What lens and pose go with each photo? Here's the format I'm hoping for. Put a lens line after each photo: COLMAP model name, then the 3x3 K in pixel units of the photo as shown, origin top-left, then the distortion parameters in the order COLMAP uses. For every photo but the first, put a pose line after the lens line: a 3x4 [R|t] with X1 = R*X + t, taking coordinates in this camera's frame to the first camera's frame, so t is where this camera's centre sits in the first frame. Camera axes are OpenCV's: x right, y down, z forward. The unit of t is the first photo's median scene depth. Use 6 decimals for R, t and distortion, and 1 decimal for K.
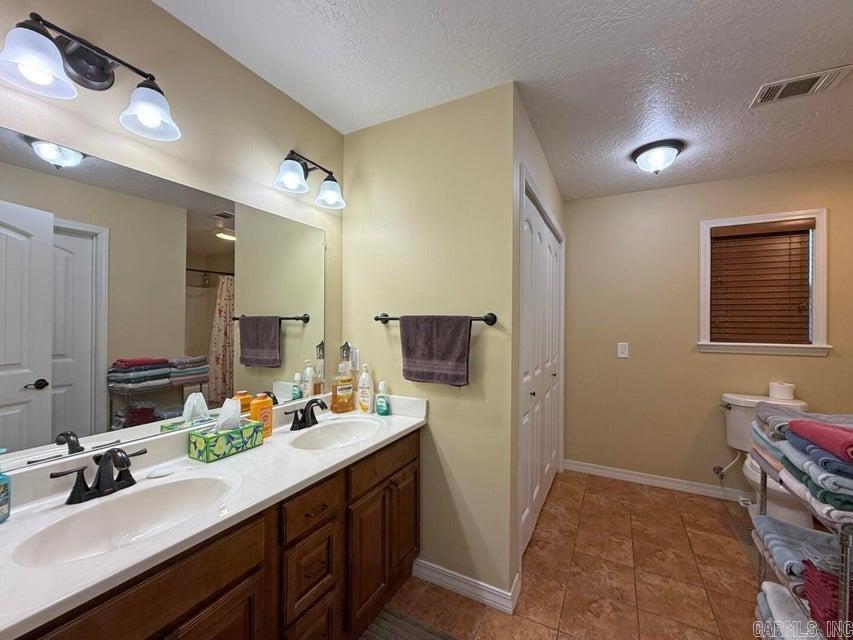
lens RADIAL K [[346.1, 0, 425.0], [0, 346.1, 324.6], [0, 0, 1]] dist [-0.002772, 0.000225]
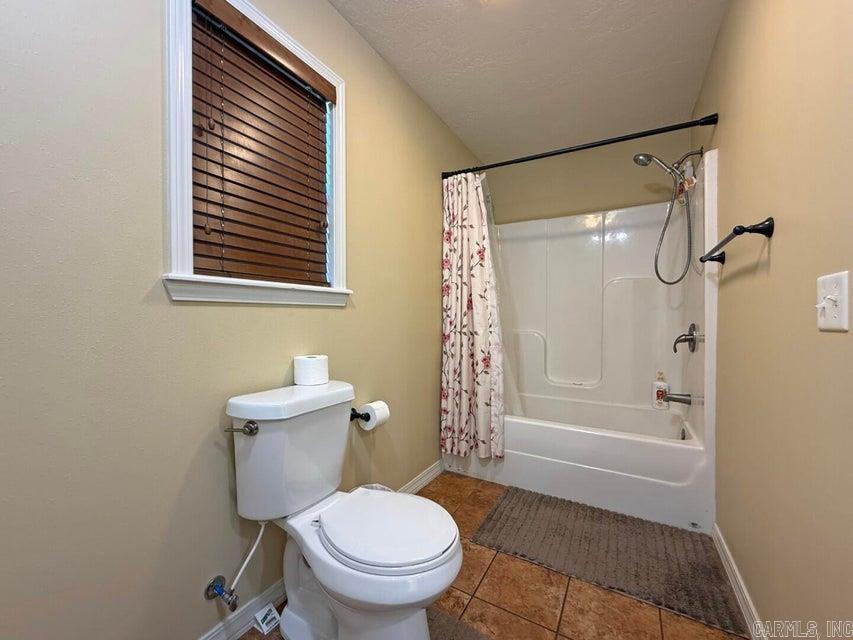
lens RADIAL K [[346.1, 0, 424.5], [0, 346.1, 317.7], [0, 0, 1]] dist [-0.002772, 0.000225]
pose [[0.032378, -0.018129, 0.999311, 0.475713], [-0.009577, 0.999784, 0.018448, 0.095613], [-0.999430, -0.010167, 0.032197, 0.779677]]
